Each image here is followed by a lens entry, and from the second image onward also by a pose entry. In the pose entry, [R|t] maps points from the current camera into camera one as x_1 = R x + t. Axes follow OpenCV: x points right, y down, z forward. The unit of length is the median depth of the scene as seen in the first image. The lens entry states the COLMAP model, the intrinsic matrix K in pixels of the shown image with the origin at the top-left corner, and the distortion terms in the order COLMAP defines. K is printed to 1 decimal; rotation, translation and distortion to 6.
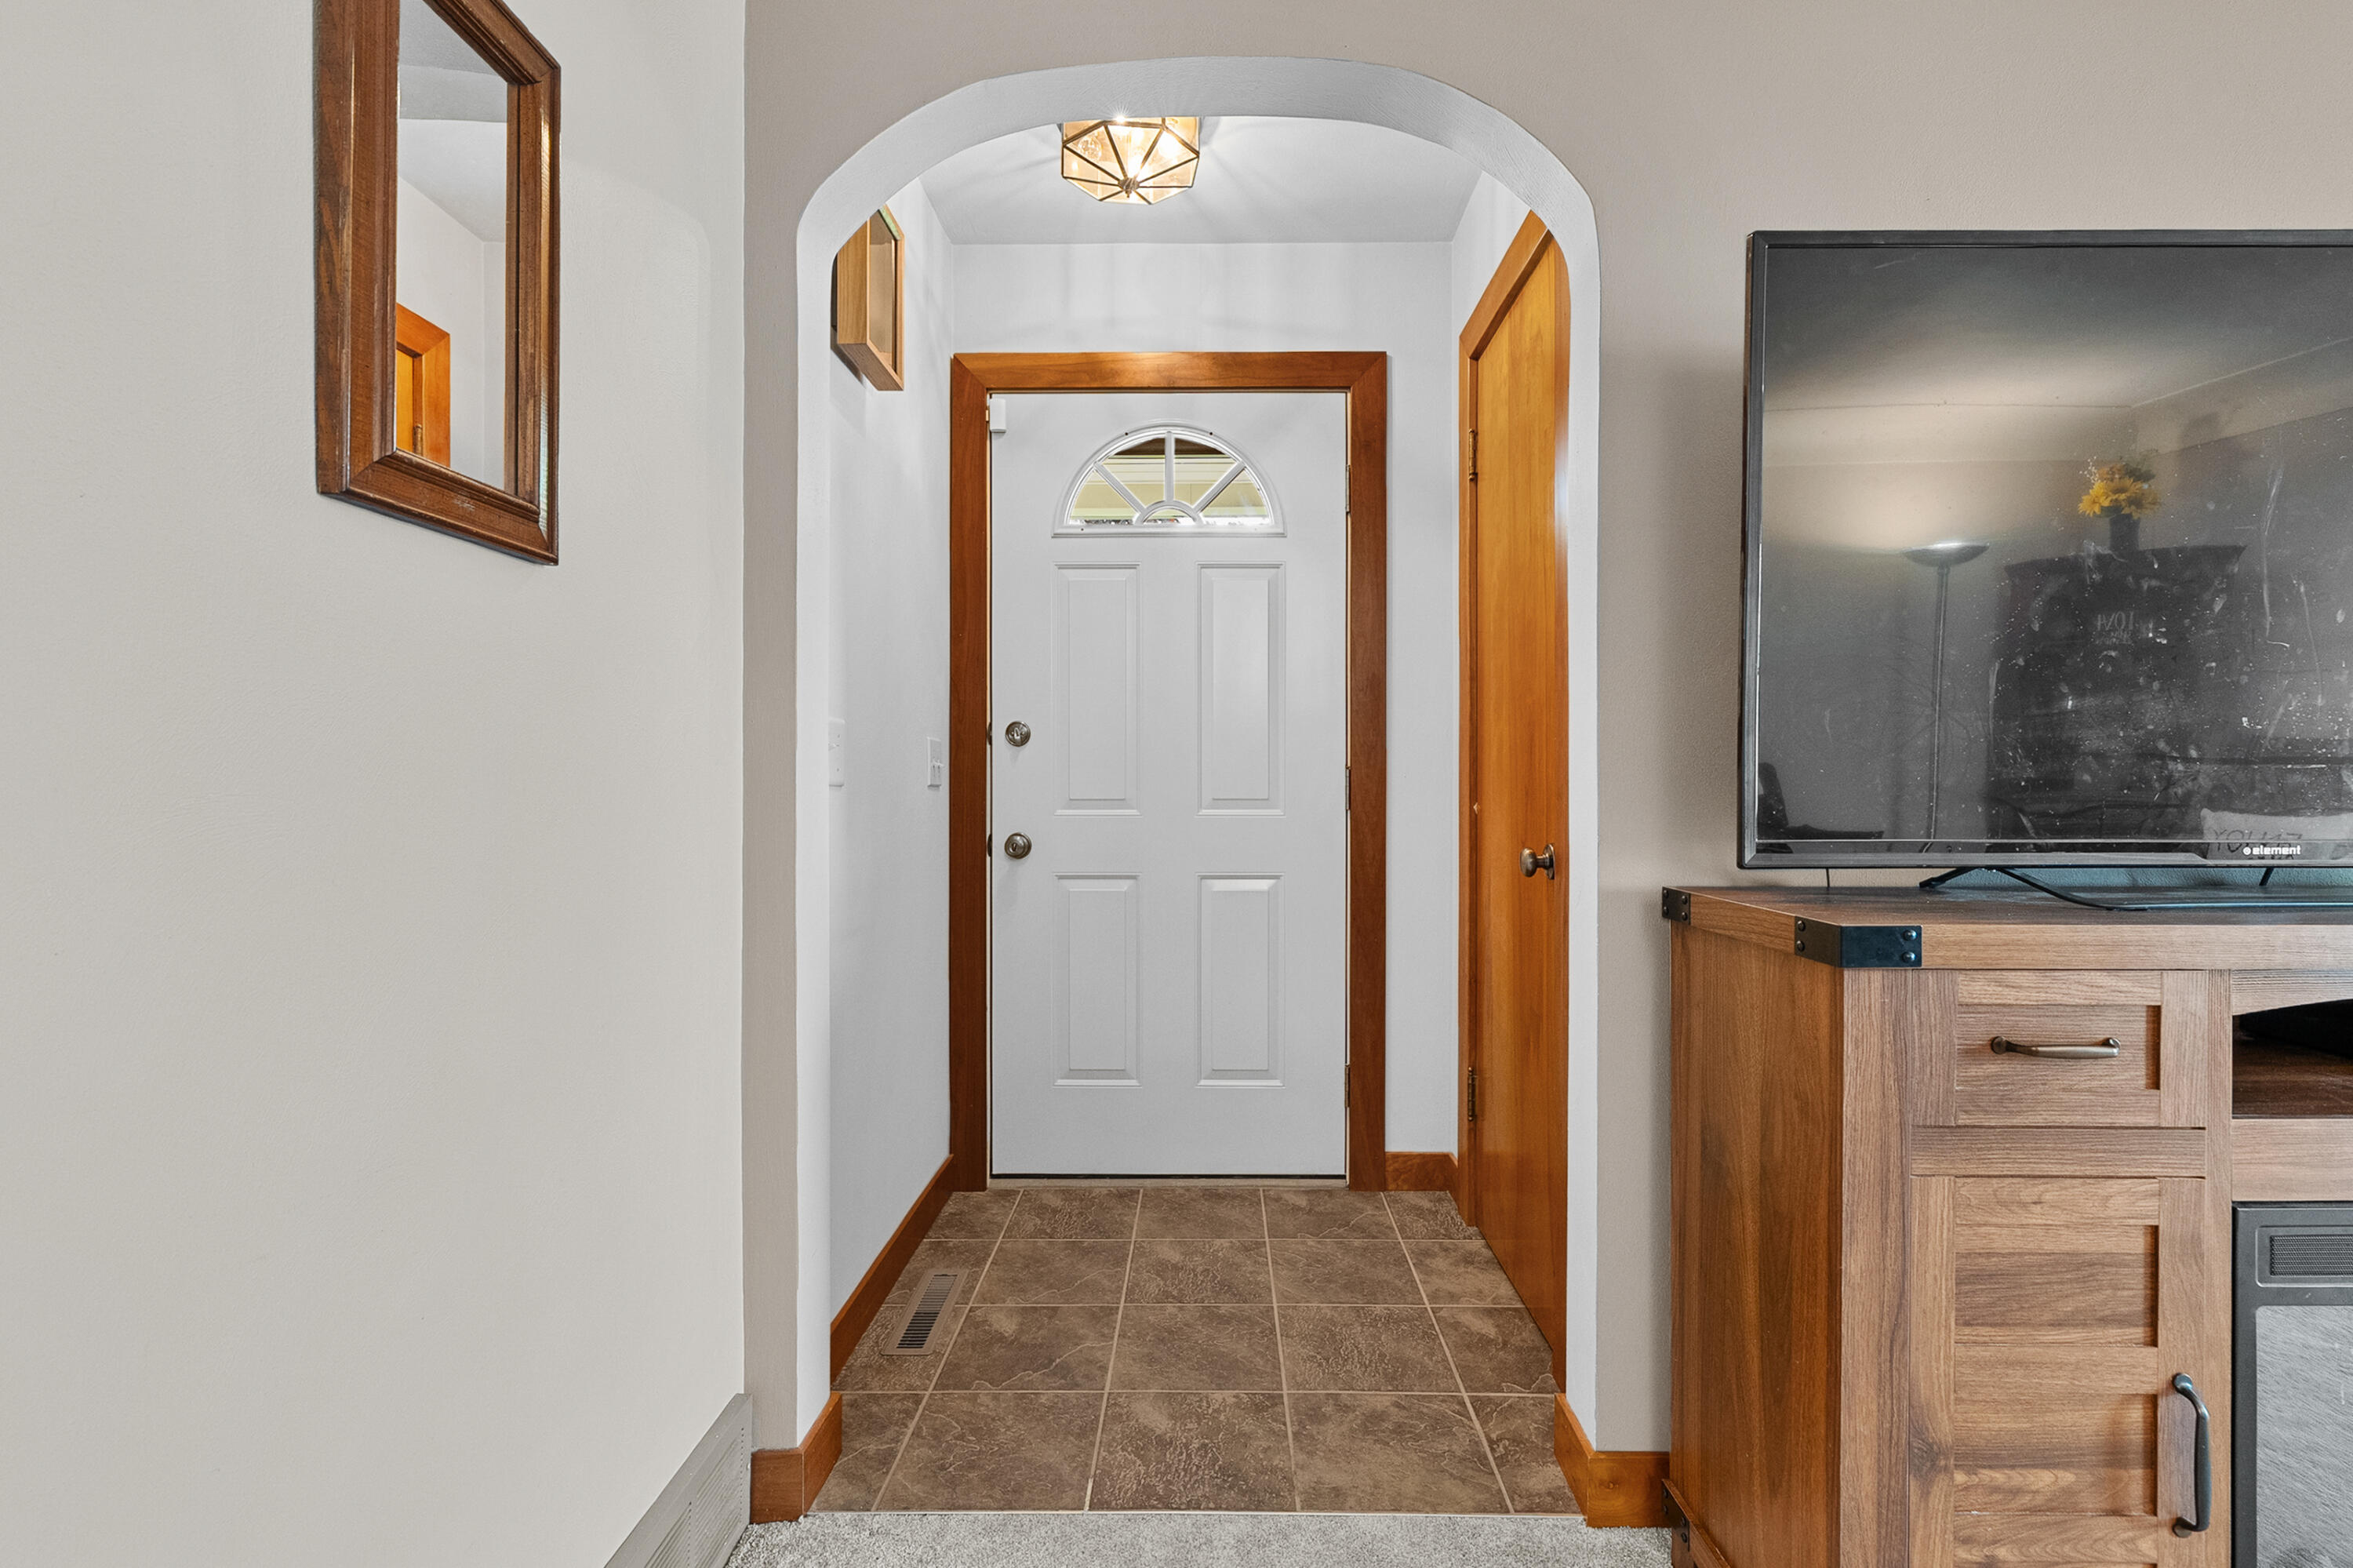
lens RADIAL K [[1068.0, 0, 1176.5], [0, 1068.0, 784.0], [0, 0, 1]] dist [-0.002448, -0.000572]
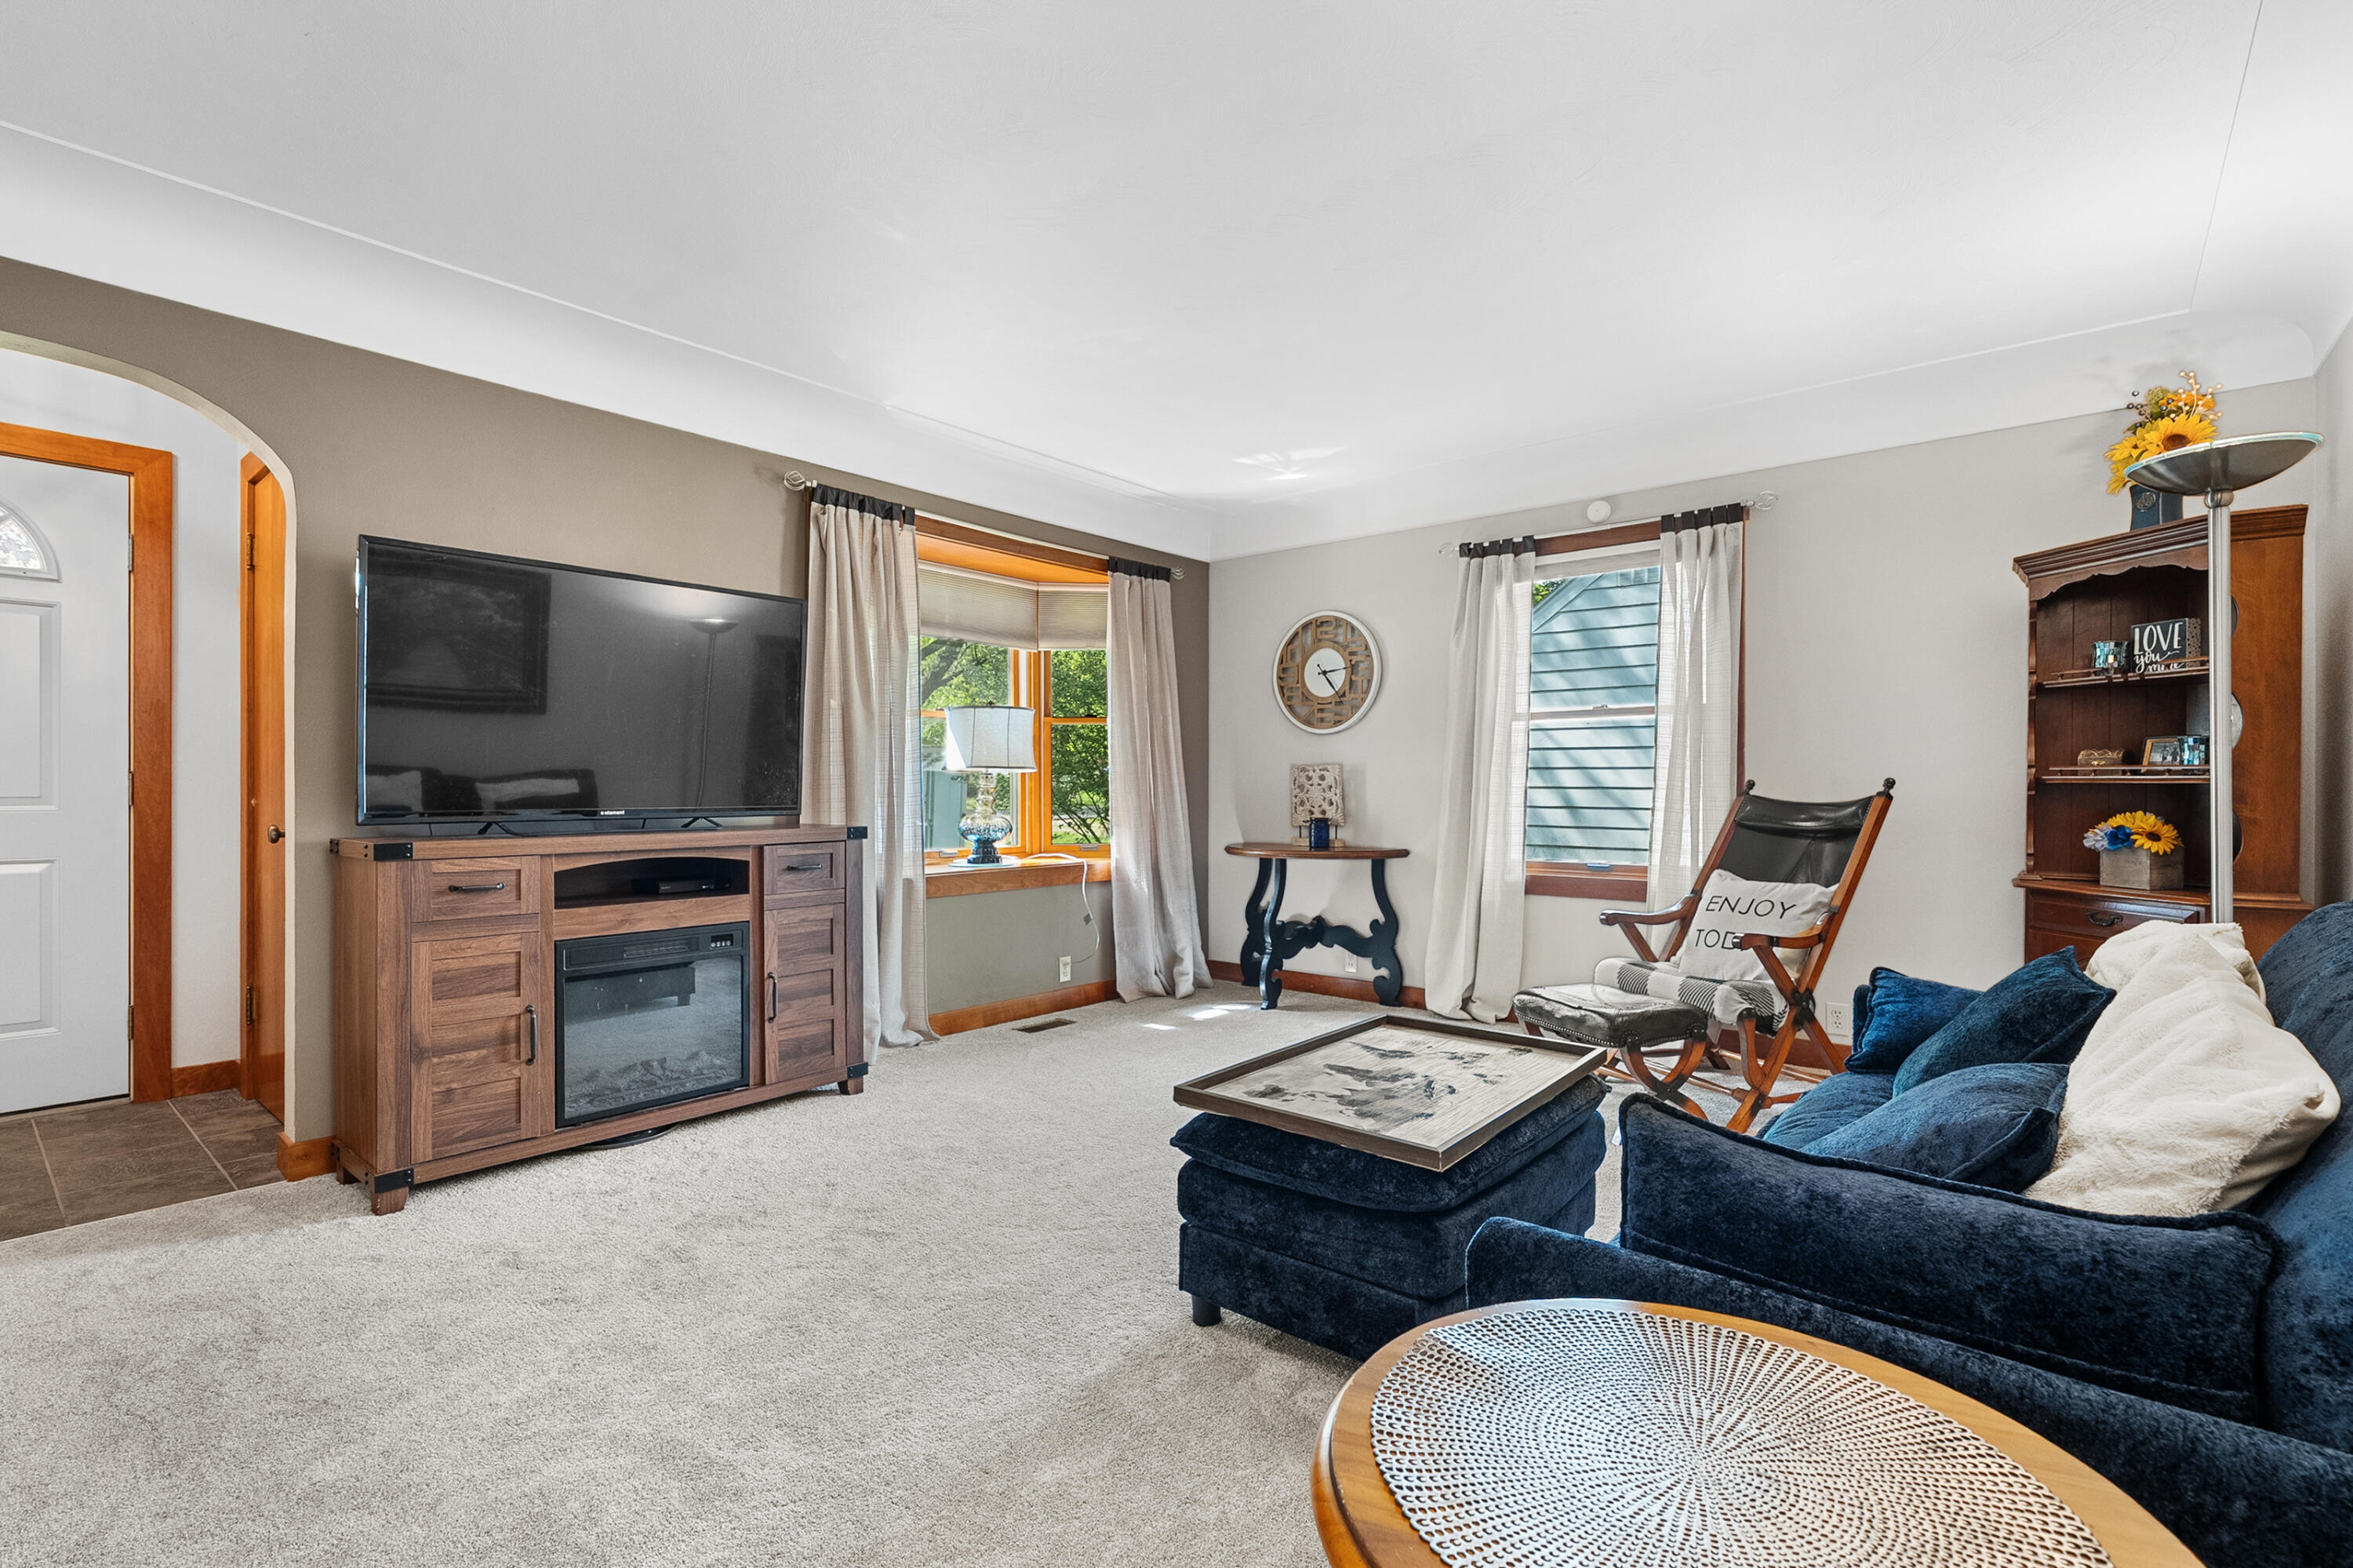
lens RADIAL K [[1068.0, 0, 1176.5], [0, 1068.0, 784.0], [0, 0, 1]] dist [-0.002448, -0.000572]
pose [[0.619362, -0.001473, 0.785105, -0.117037], [-0.001041, 0.999996, 0.002698, -0.011075], [-0.785105, -0.002488, 0.619357, -1.392578]]
